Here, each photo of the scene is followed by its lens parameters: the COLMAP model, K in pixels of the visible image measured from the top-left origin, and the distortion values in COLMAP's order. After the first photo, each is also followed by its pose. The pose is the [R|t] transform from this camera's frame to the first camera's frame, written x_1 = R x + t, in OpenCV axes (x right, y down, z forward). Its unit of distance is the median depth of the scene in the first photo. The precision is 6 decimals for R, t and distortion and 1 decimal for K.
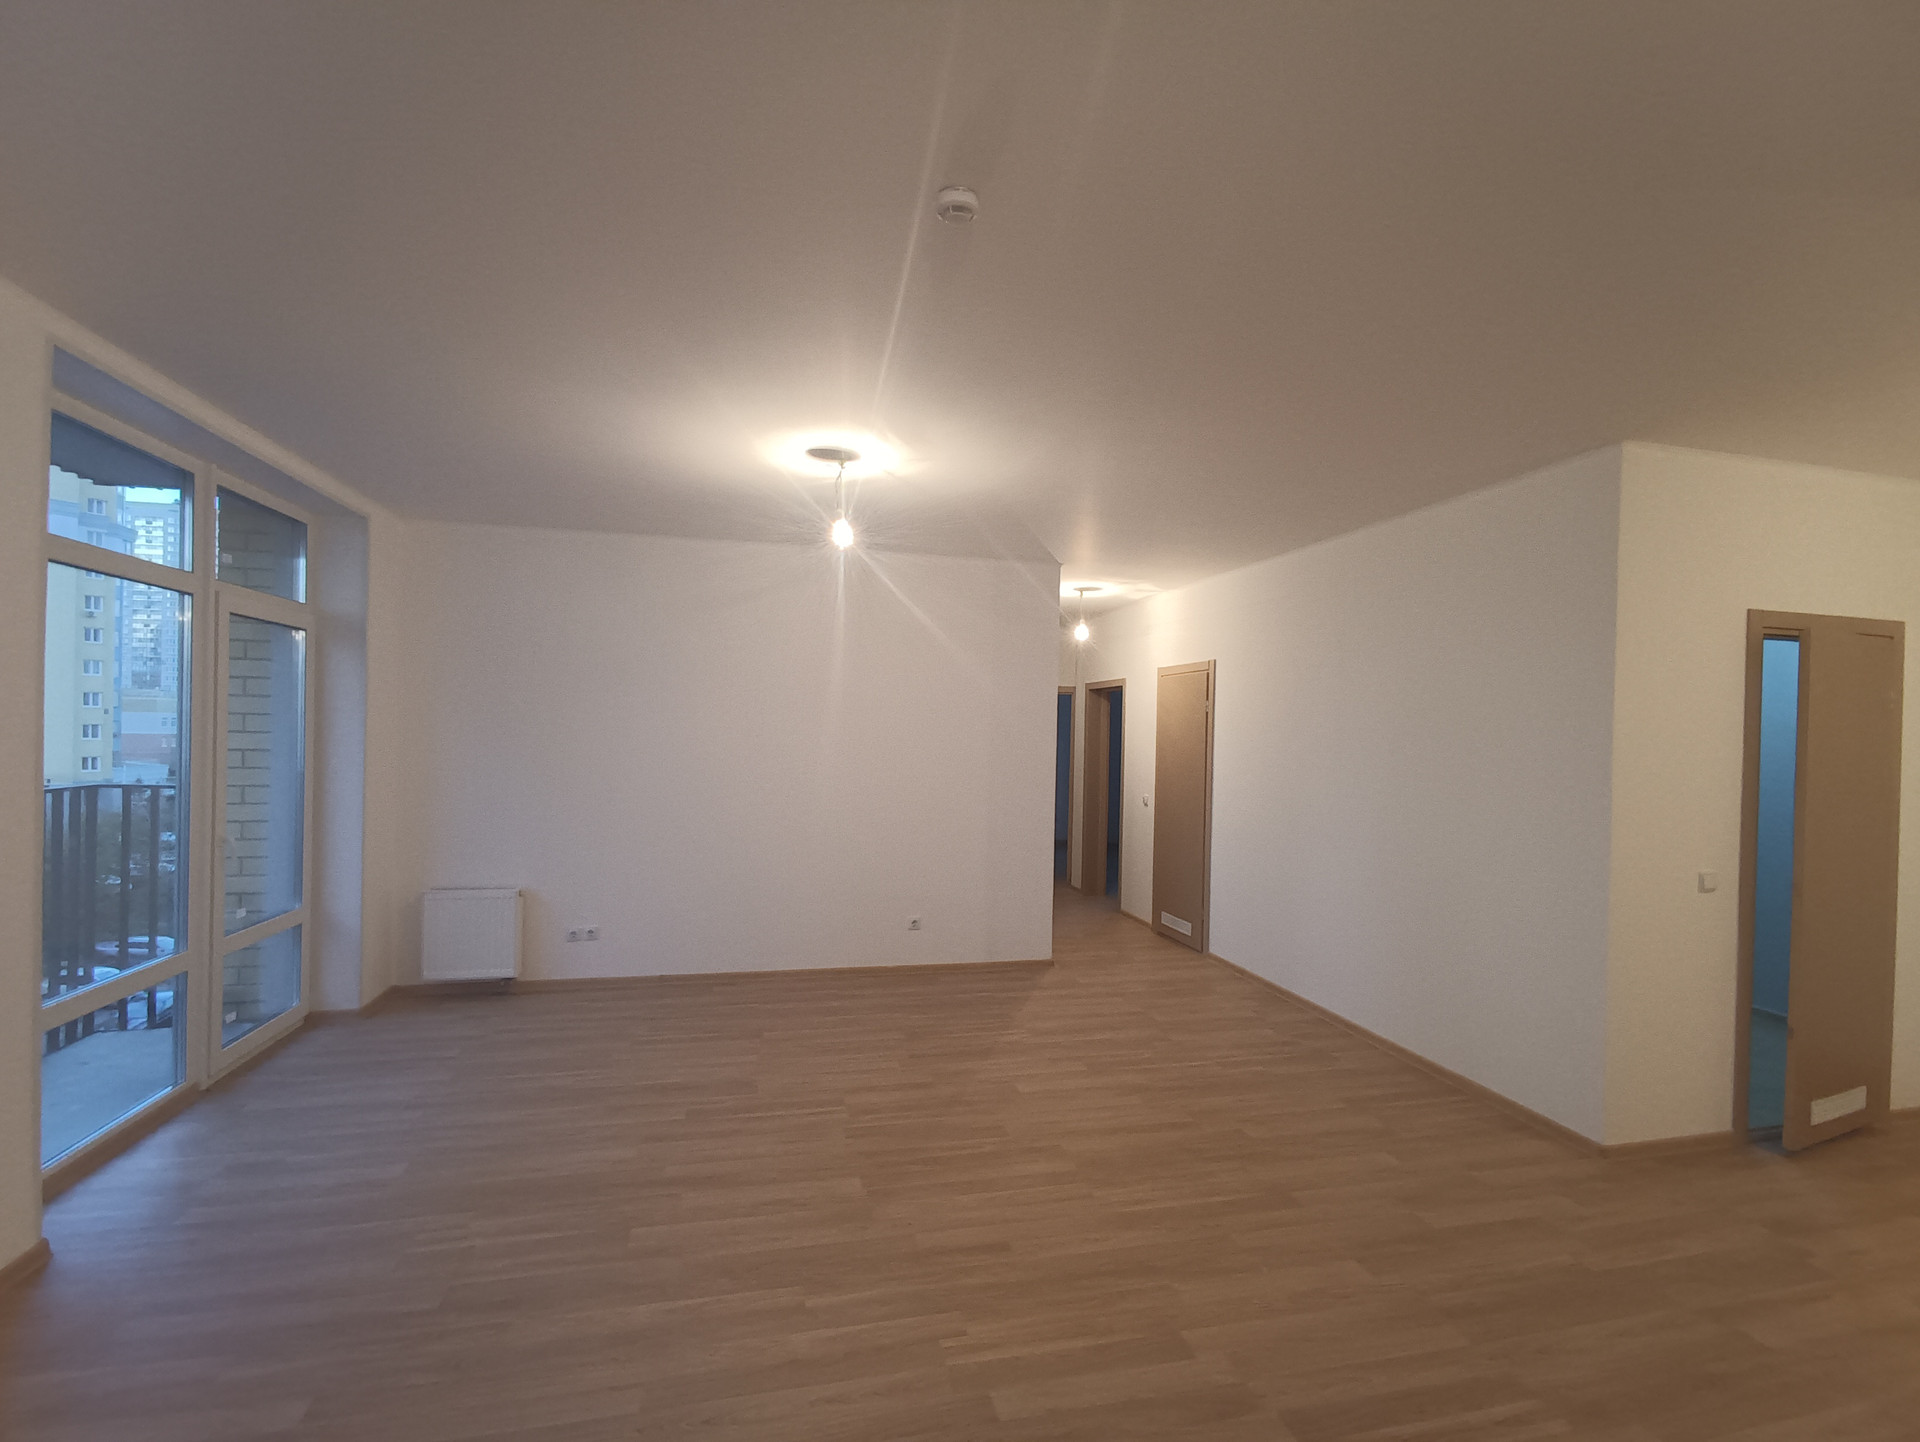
lens RADIAL K [[869.6, 0, 959.9], [0, 869.6, 742.9], [0, 0, 1]] dist [-0.002138, -0.000550]
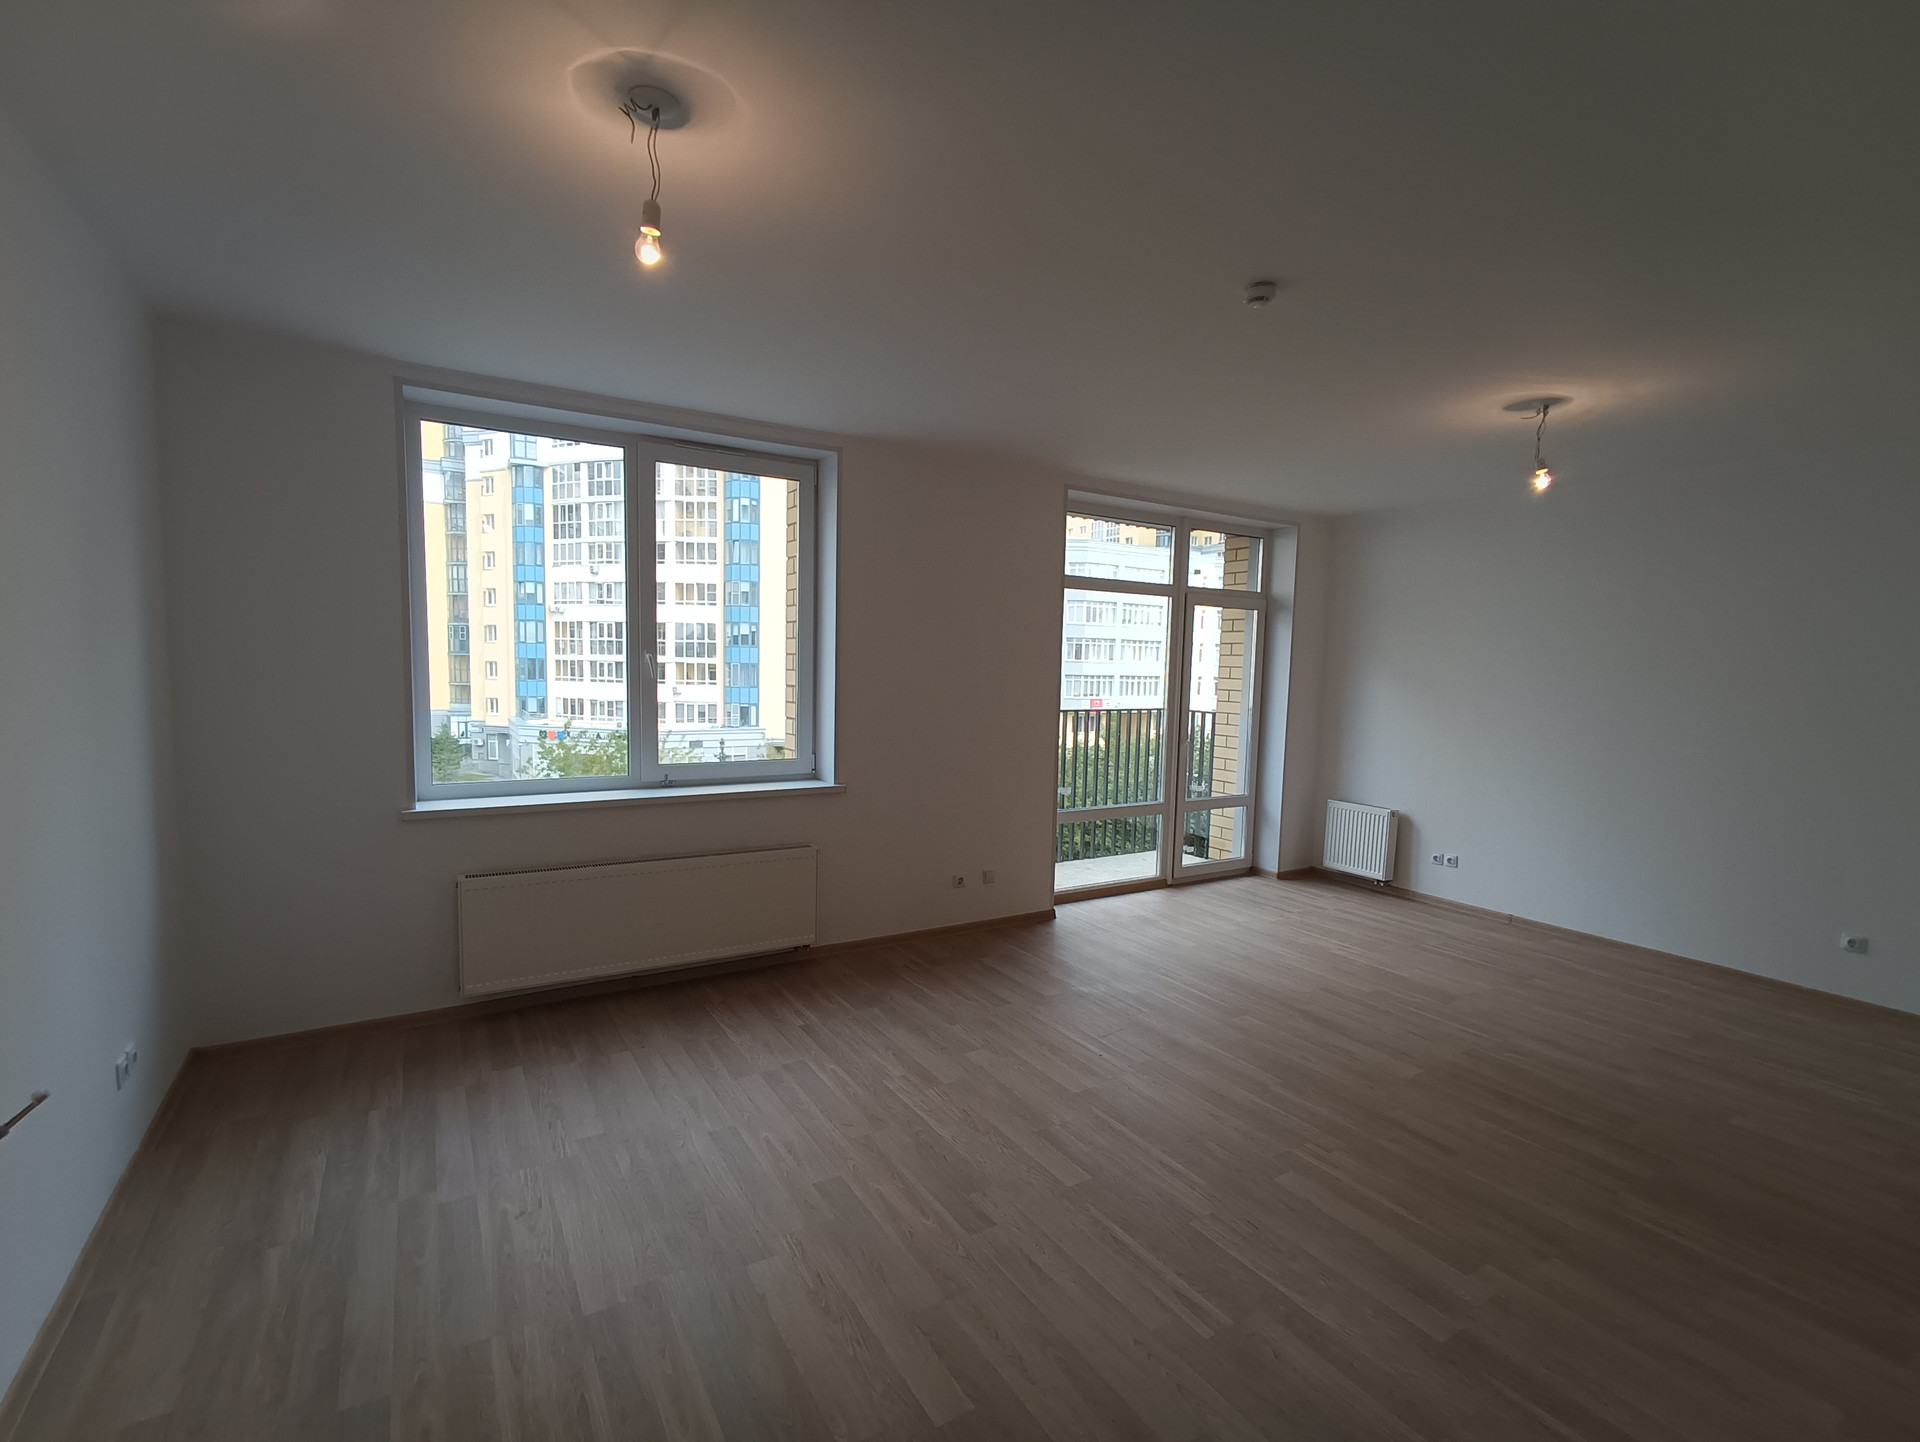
lens RADIAL K [[869.6, 0, 959.9], [0, 869.6, 742.9], [0, 0, 1]] dist [-0.002138, -0.000550]
pose [[0.319186, 0.071710, -0.944975, 0.502482], [-0.023014, 0.997426, 0.067917, 0.006554], [0.947413, 0.000069, 0.320014, 0.044544]]
